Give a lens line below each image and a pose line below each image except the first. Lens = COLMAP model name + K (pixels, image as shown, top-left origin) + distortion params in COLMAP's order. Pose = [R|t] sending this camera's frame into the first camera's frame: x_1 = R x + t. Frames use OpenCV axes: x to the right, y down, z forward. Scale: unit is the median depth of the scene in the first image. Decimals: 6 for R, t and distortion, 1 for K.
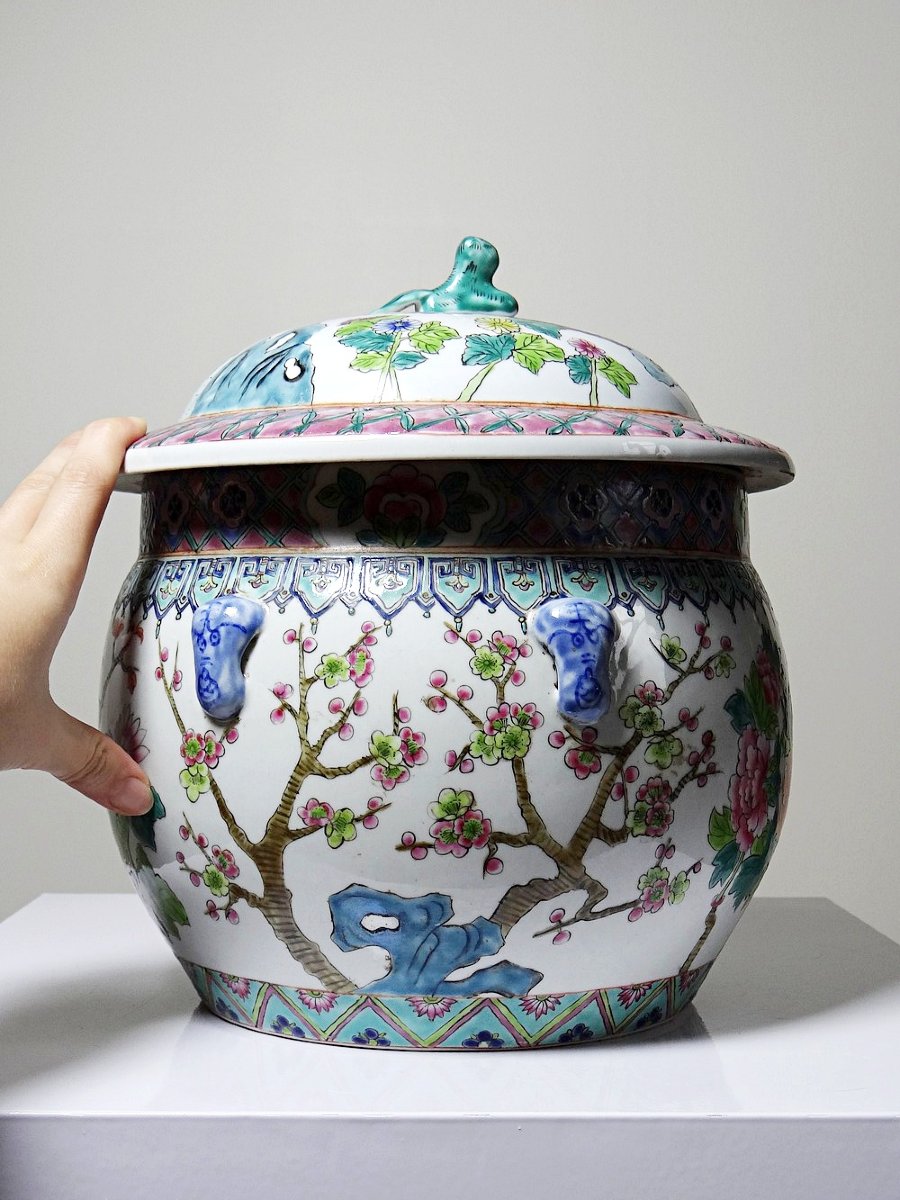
lens RADIAL K [[1666.0, 0, 450.0], [0, 1666.0, 600.0], [0, 0, 1]] dist [-0.031185, -0.006209]
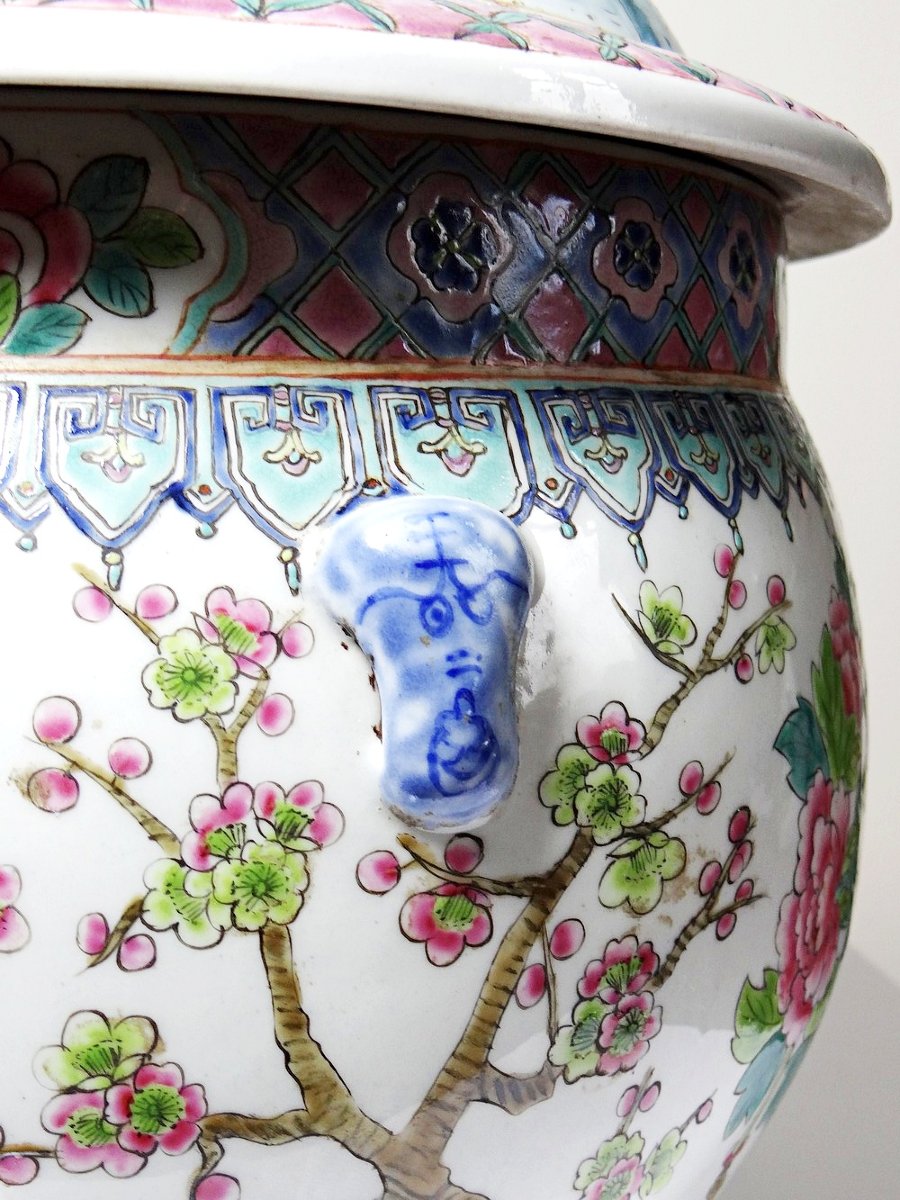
lens RADIAL K [[1666.0, 0, 450.0], [0, 1666.0, 600.0], [0, 0, 1]] dist [-0.031185, -0.006209]
pose [[0.995244, -0.002397, 0.097387, 0.042464], [-0.008711, 0.993503, 0.113471, -0.020772], [-0.097026, -0.113780, 0.988757, 0.615440]]
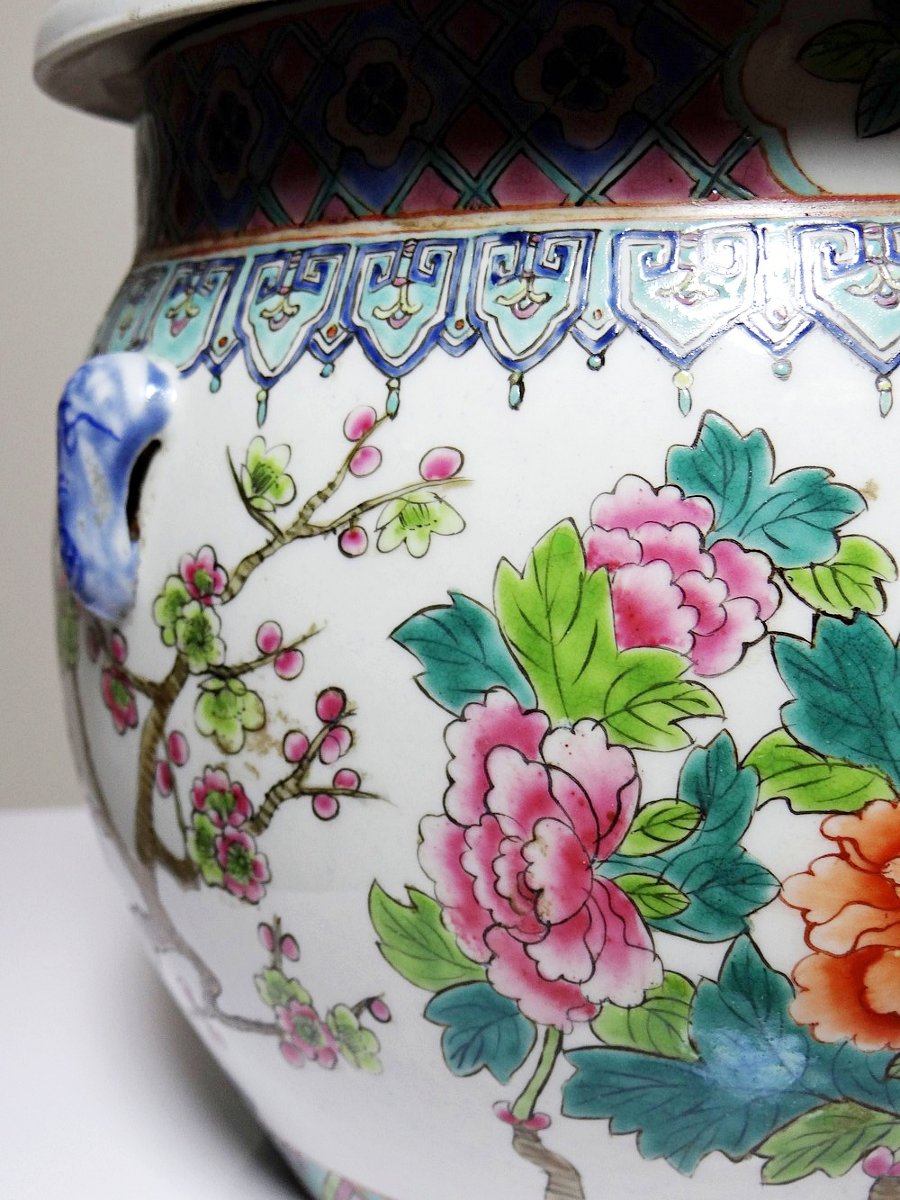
lens RADIAL K [[1666.0, 0, 450.0], [0, 1666.0, 600.0], [0, 0, 1]] dist [-0.031185, -0.006209]
pose [[0.279795, 0.135320, -0.950475, 0.548717], [0.035643, 0.987870, 0.151137, -0.000193], [0.959398, -0.076165, 0.271577, 0.947277]]
